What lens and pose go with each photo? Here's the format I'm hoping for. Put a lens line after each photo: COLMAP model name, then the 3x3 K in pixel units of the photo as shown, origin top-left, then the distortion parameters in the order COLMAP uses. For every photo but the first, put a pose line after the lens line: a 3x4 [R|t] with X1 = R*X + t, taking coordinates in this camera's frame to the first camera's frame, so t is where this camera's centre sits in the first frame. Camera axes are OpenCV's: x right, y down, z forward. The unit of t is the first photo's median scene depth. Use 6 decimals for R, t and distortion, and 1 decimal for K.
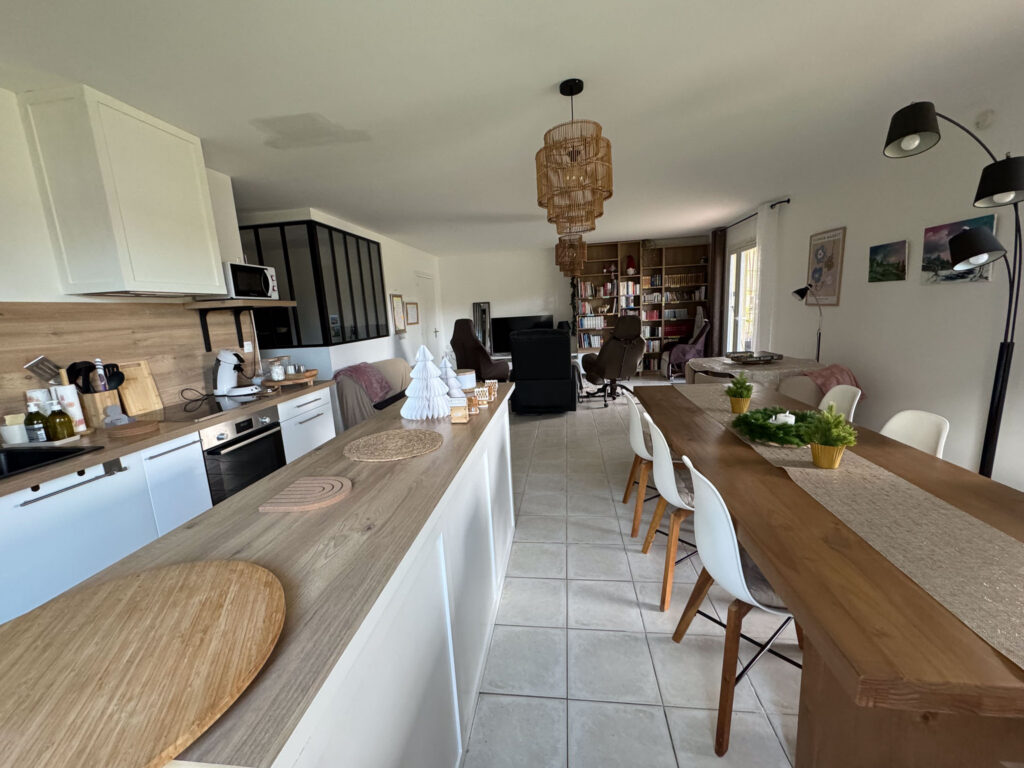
lens RADIAL K [[407.9, 0, 513.3], [0, 407.9, 382.8], [0, 0, 1]] dist [-0.001305, -0.000197]
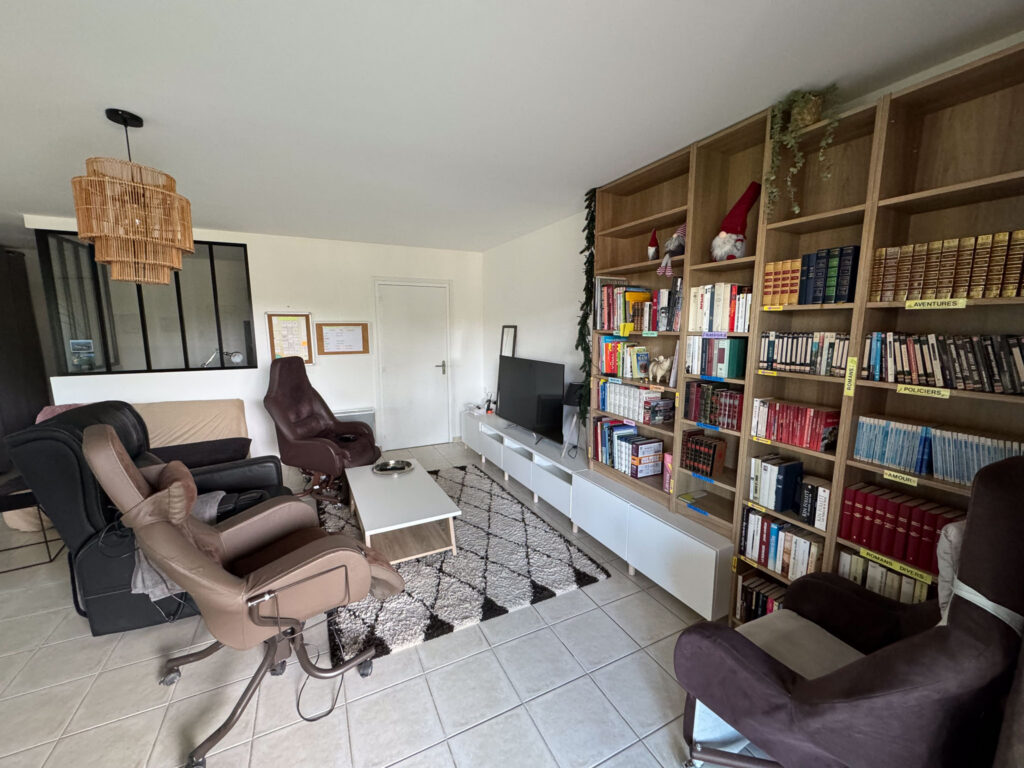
lens RADIAL K [[407.9, 0, 514.8], [0, 407.9, 385.1], [0, 0, 1]] dist [-0.001305, -0.000197]
pose [[0.555816, 0.175417, -0.812587, 0.432229], [-0.178116, 0.979912, 0.089706, -0.179758], [0.811999, 0.094874, 0.575896, 0.729494]]
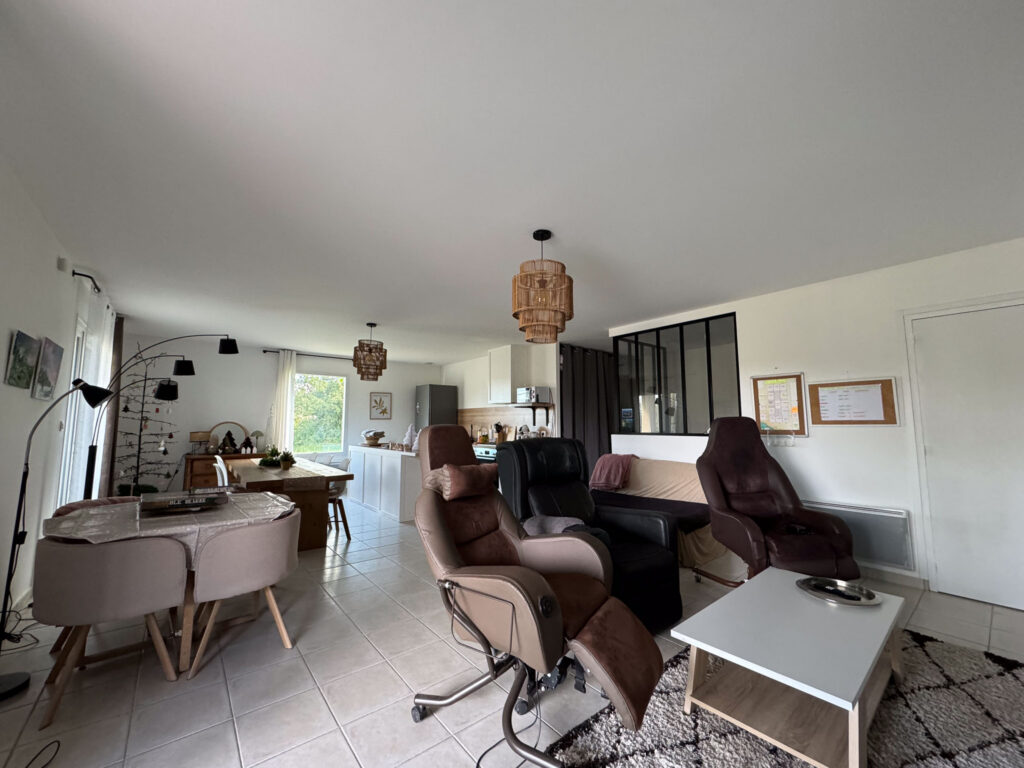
lens RADIAL K [[407.9, 0, 516.1], [0, 407.9, 383.9], [0, 0, 1]] dist [-0.001305, -0.000197]
pose [[-0.693409, -0.019838, -0.720271, 0.356270], [-0.092501, 0.993800, 0.061679, -0.161761], [0.714582, 0.109395, -0.690945, 0.912406]]
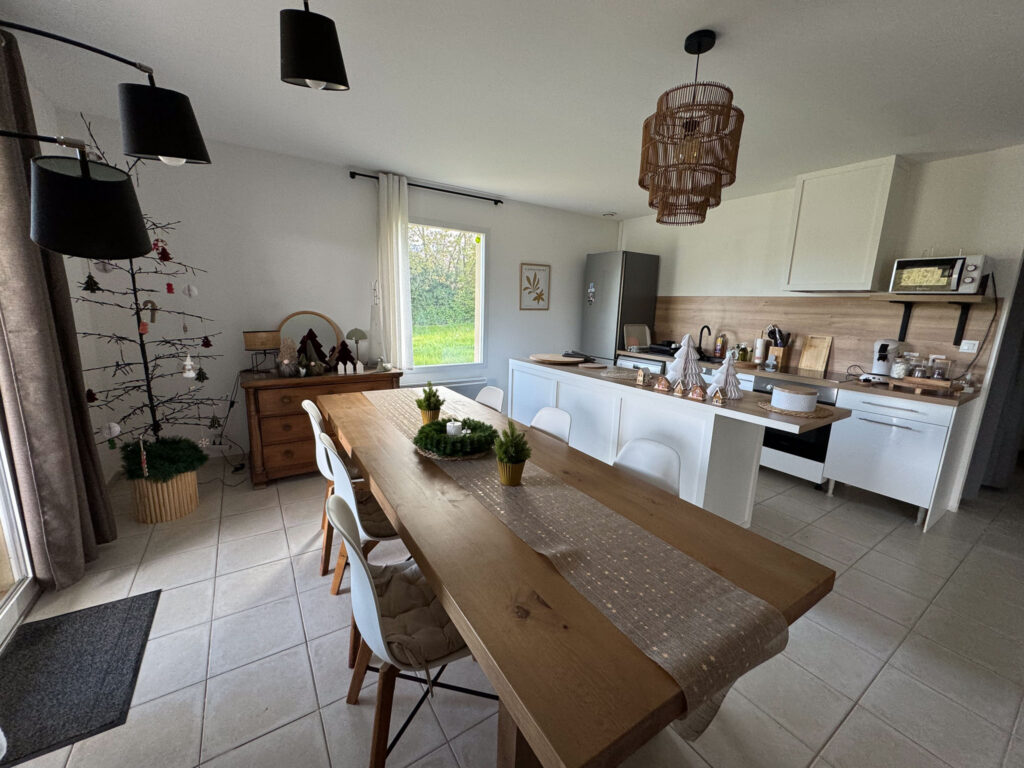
lens RADIAL K [[407.9, 0, 511.0], [0, 407.9, 382.4], [0, 0, 1]] dist [-0.001305, -0.000197]
pose [[-0.771950, 0.145033, -0.618917, 0.280447], [-0.107173, 0.929995, 0.351602, -0.090804], [0.626583, 0.337750, -0.702366, 0.422359]]
